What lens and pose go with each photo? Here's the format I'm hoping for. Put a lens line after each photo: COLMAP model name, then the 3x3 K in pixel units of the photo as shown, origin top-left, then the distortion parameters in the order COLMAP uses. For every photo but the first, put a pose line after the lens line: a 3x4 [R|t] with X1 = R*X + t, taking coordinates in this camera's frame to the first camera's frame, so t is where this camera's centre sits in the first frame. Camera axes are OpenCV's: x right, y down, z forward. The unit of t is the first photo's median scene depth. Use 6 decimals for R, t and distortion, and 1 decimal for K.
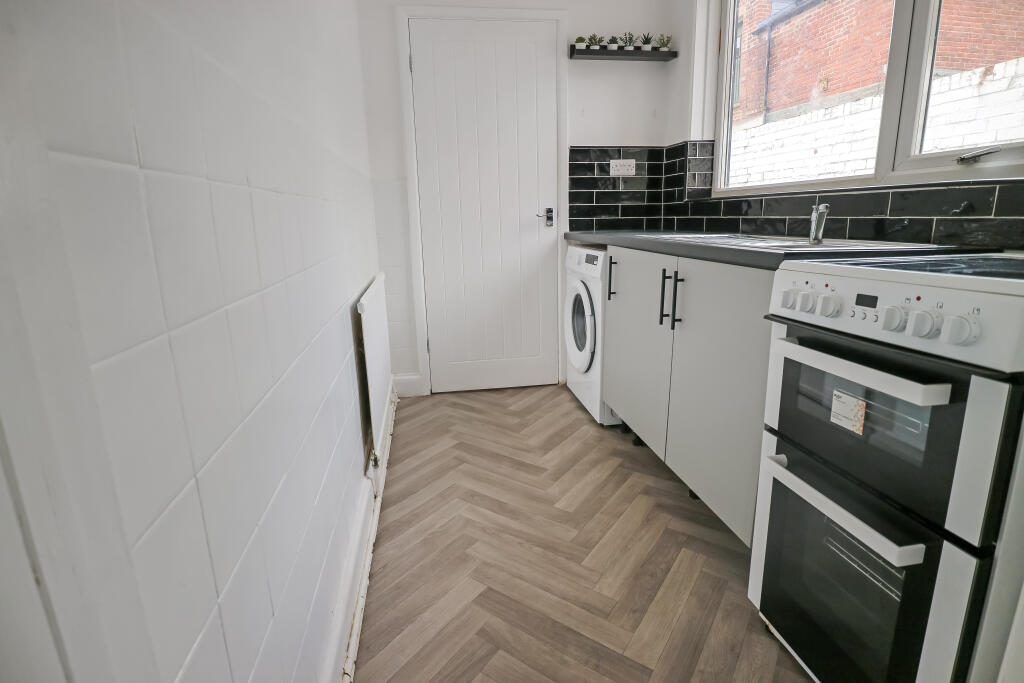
lens RADIAL K [[510.8, 0, 512.0], [0, 510.8, 341.5], [0, 0, 1]] dist [-0.000547, -0.000053]
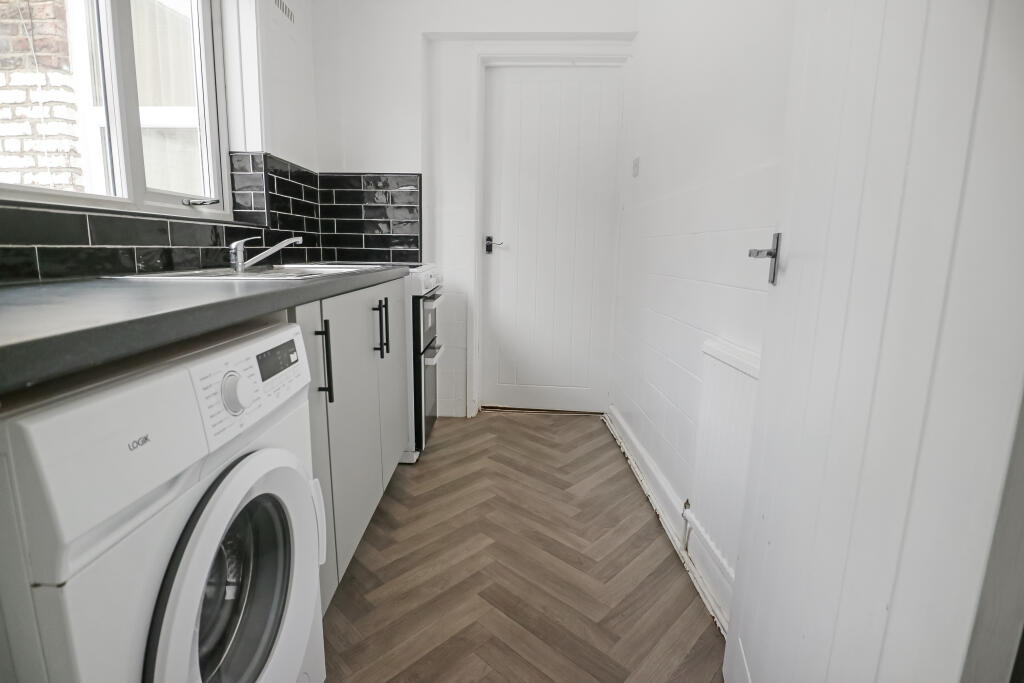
lens RADIAL K [[510.8, 0, 512.0], [0, 510.8, 341.5], [0, 0, 1]] dist [-0.000547, -0.000053]
pose [[-0.988339, -0.027466, 0.149774, -0.083190], [0.035148, 0.915887, 0.399896, -0.401725], [-0.148160, 0.400496, -0.904241, 1.672866]]
